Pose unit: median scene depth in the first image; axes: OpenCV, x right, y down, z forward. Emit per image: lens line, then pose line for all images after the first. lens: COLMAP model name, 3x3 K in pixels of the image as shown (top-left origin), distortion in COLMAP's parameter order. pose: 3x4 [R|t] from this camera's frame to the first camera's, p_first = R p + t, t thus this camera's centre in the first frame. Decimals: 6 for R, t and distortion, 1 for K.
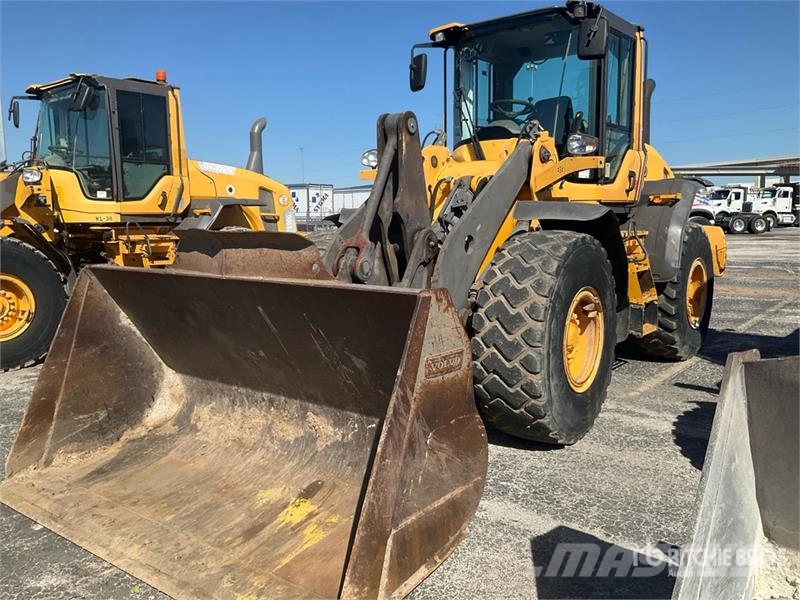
lens RADIAL K [[615.4, 0, 401.5], [0, 615.4, 297.1], [0, 0, 1]] dist [0.024511, -0.009911]
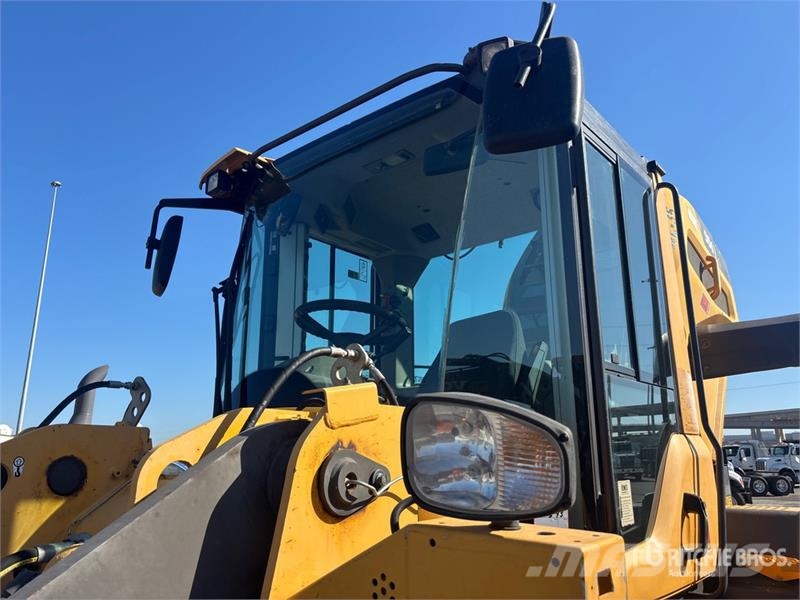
lens RADIAL K [[615.4, 0, 401.5], [0, 615.4, 297.1], [0, 0, 1]] dist [0.024511, -0.009911]
pose [[0.999872, 0.005126, -0.015126, 0.209340], [-0.010669, 0.919146, -0.393773, -0.167602], [0.011884, 0.393884, 0.919083, 0.621986]]
